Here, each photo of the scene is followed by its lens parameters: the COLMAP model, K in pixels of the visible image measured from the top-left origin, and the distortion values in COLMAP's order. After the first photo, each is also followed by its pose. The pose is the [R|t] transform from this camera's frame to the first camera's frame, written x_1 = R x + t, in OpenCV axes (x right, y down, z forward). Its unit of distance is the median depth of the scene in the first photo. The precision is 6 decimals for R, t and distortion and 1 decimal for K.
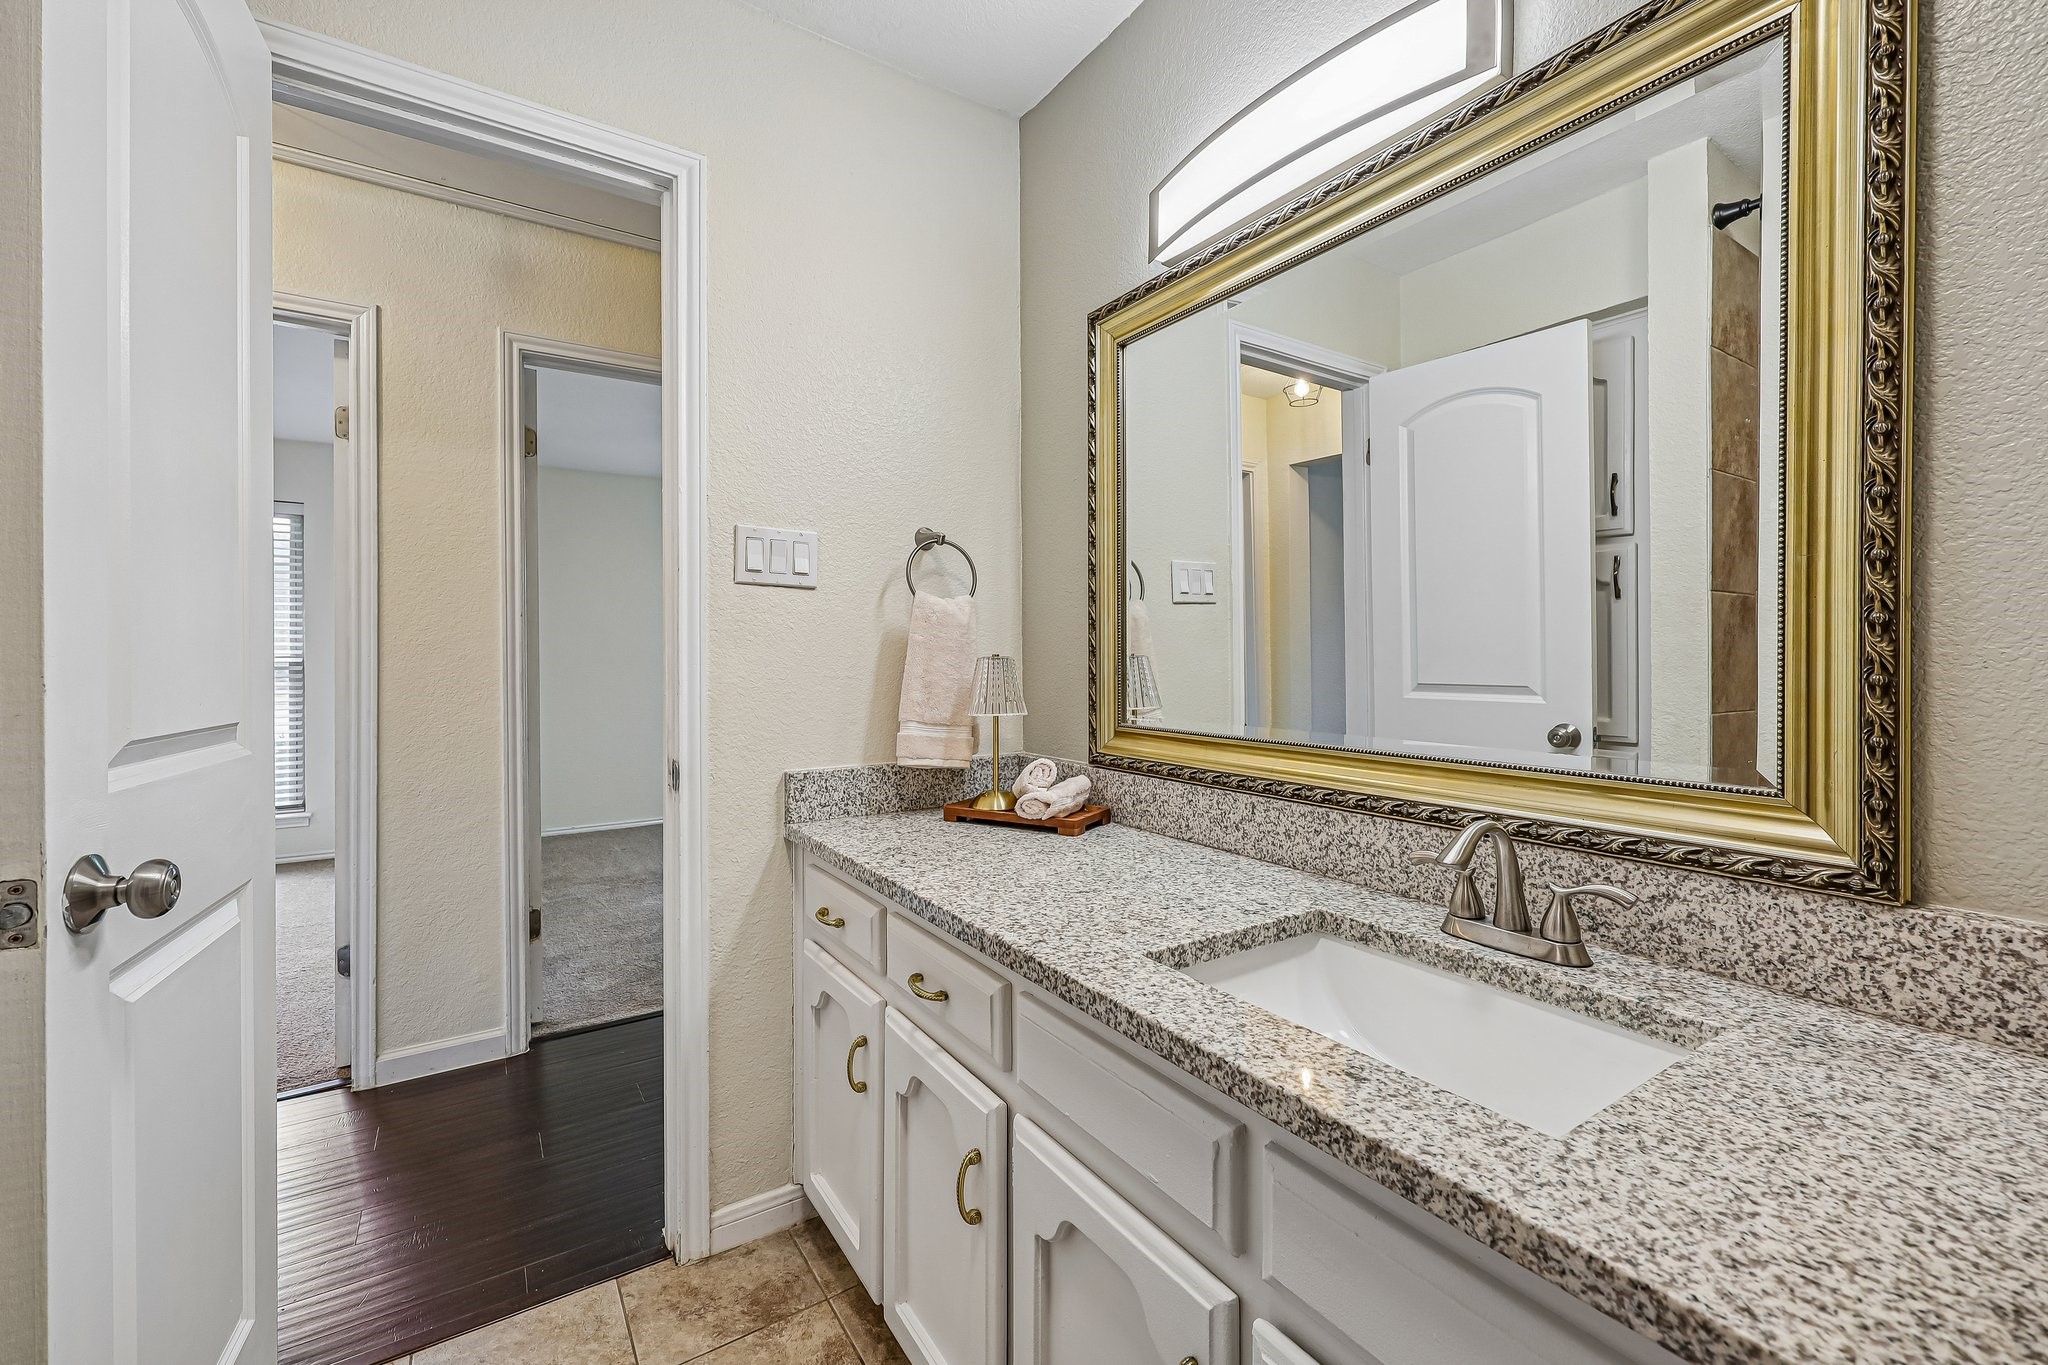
lens RADIAL K [[839.5, 0, 1028.2], [0, 839.5, 663.8], [0, 0, 1]] dist [-0.001123, 0.000011]
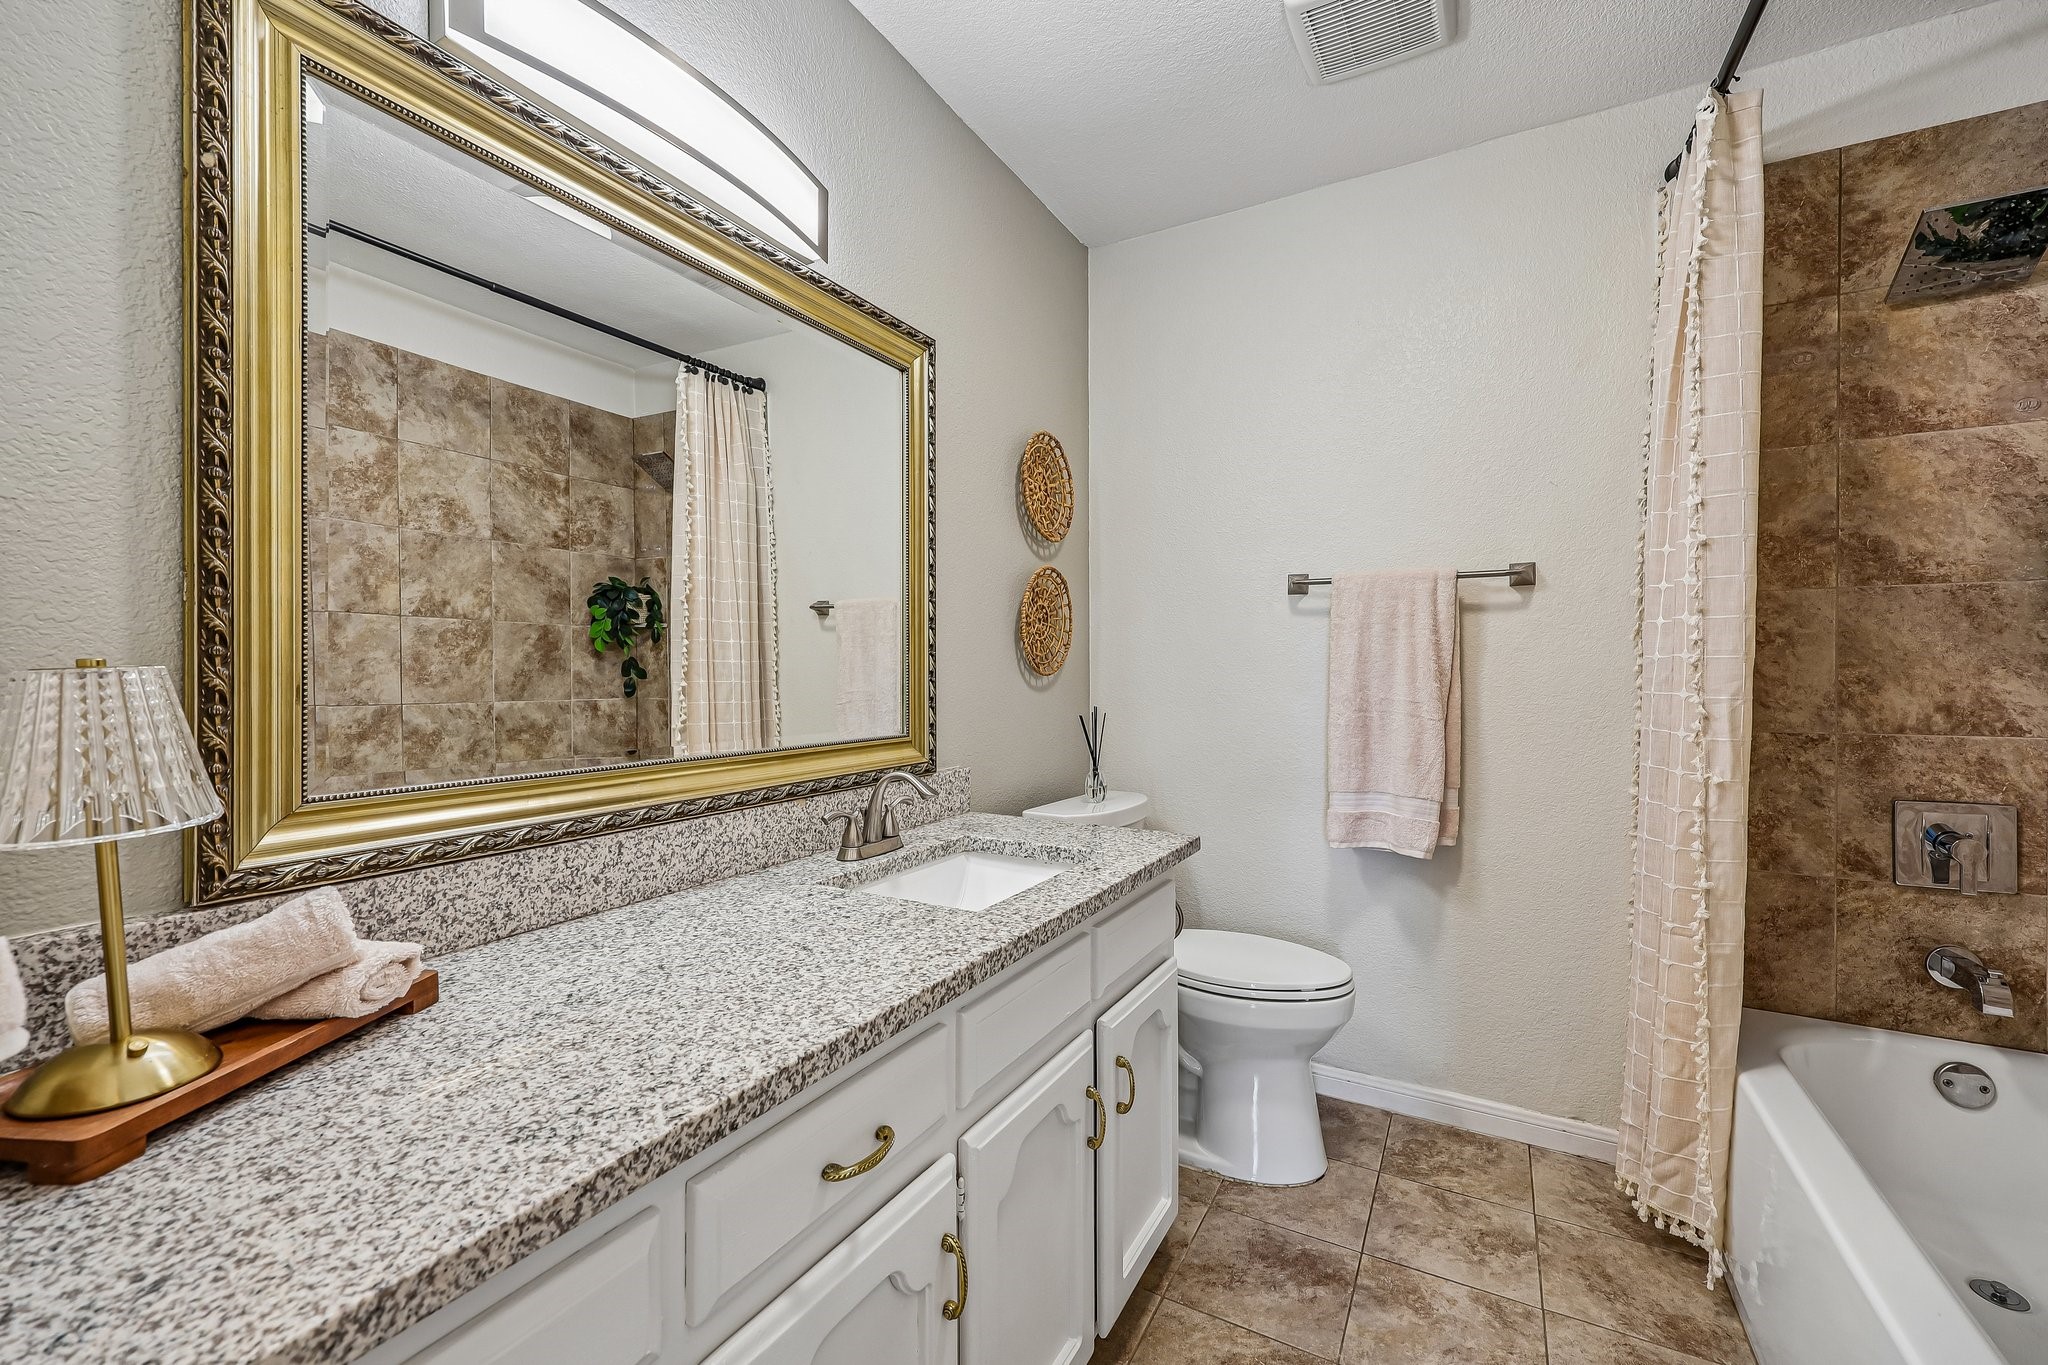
lens RADIAL K [[846.4, 0, 1036.6], [0, 846.4, 678.3], [0, 0, 1]] dist [0.004306, 0.000138]
pose [[-0.468863, -0.005437, 0.883254, -0.931574], [0.008881, 0.999901, 0.010870, -0.005998], [-0.883226, 0.012941, -0.468768, 1.404149]]
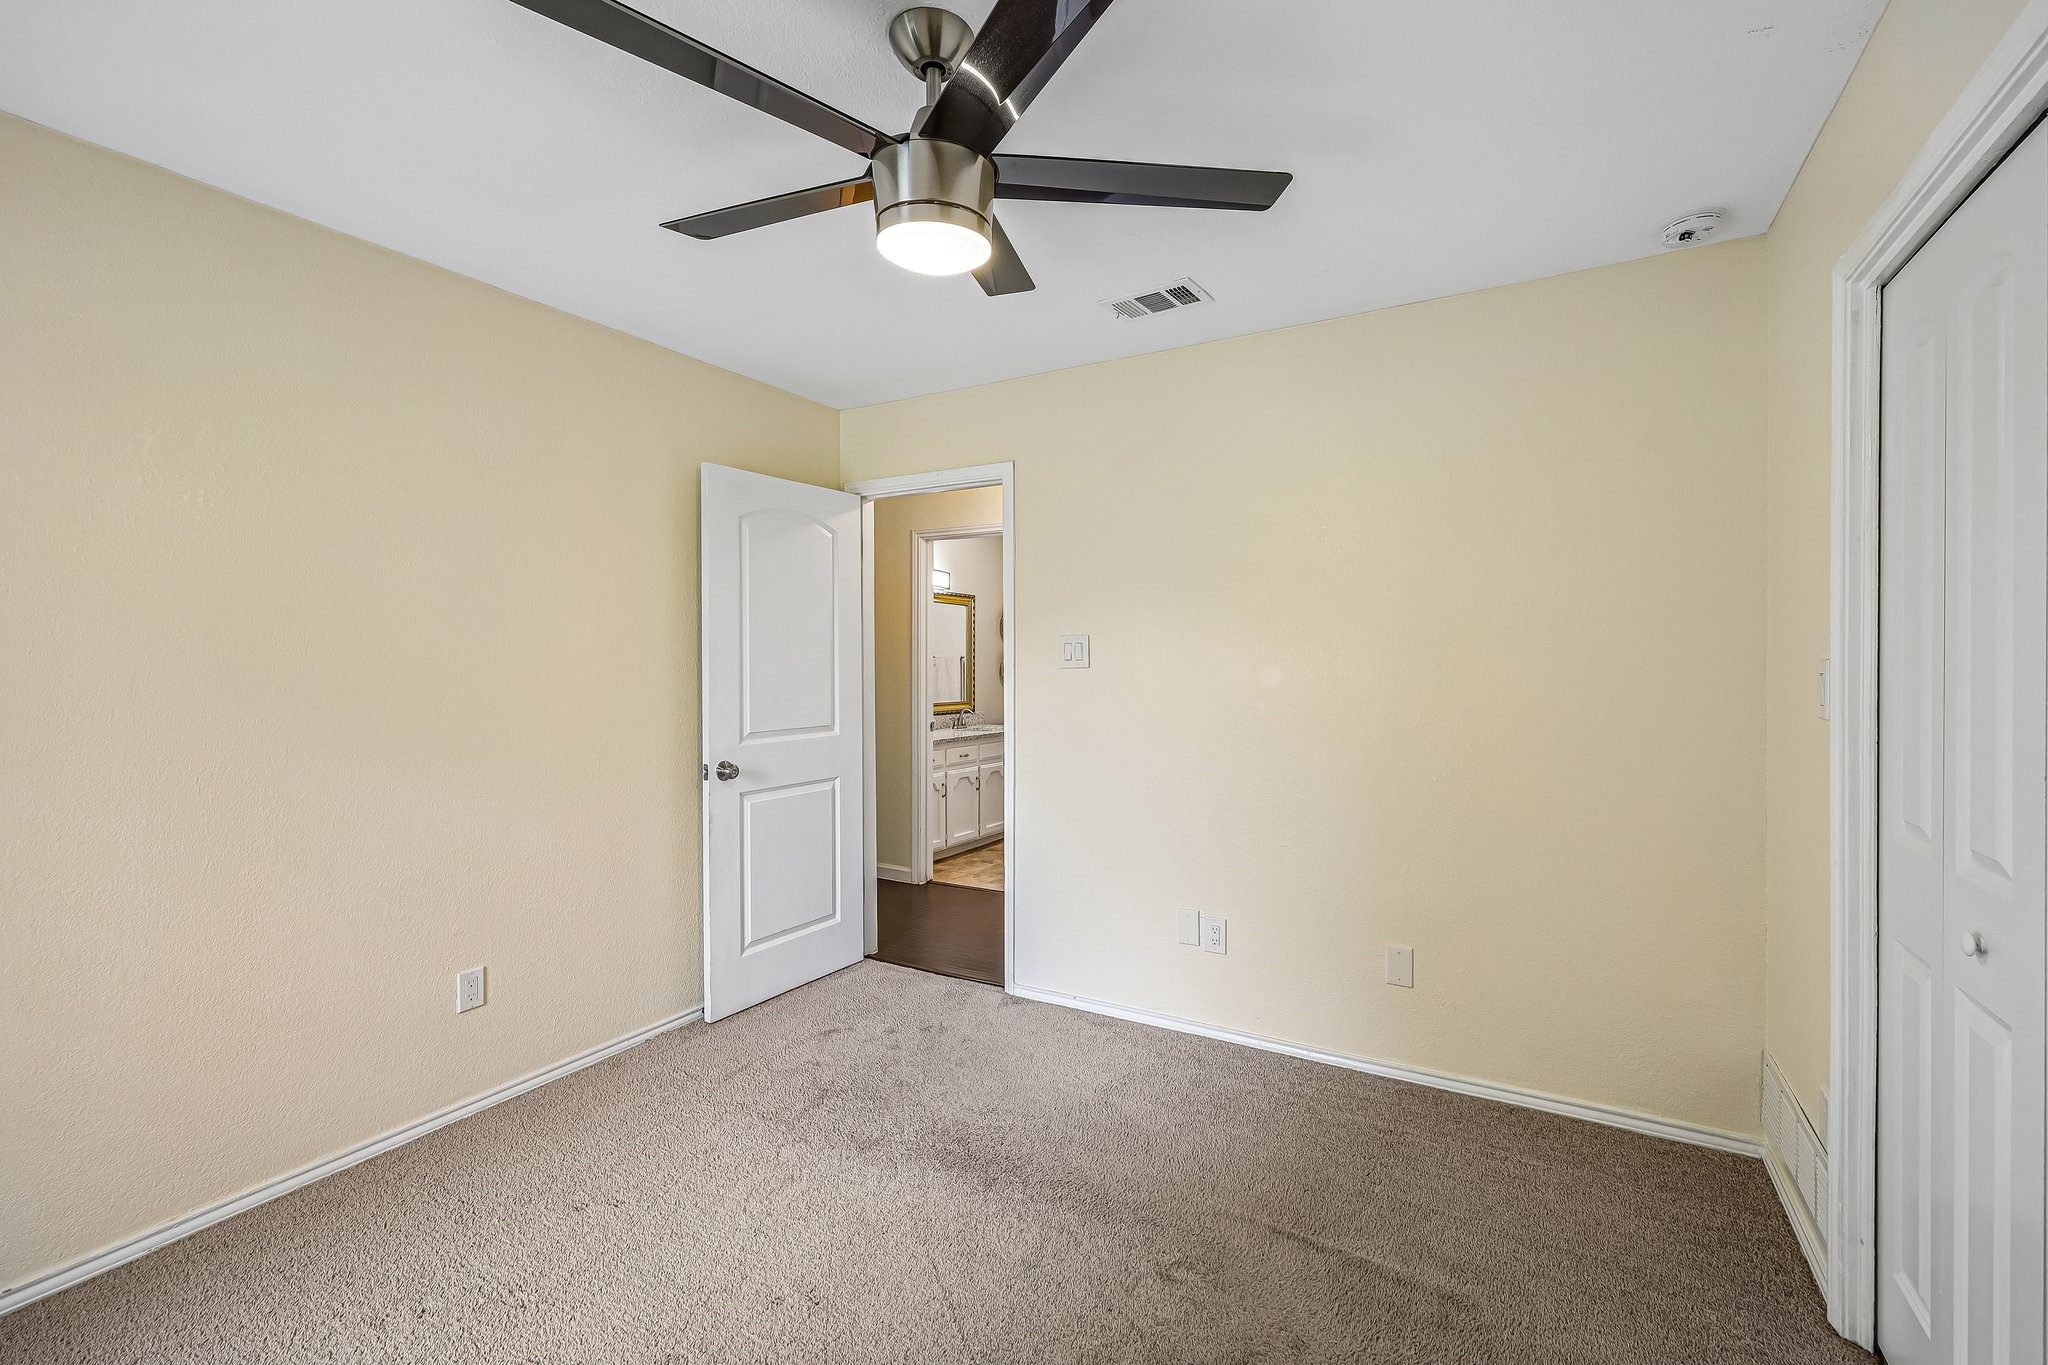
lens RADIAL K [[839.5, 0, 1028.2], [0, 839.5, 663.8], [0, 0, 1]] dist [-0.001123, 0.000011]
pose [[-0.425977, -0.003920, 0.904725, -5.660993], [0.005889, 0.999957, 0.007105, -0.223344], [-0.904715, 0.008354, -0.425936, 3.289407]]
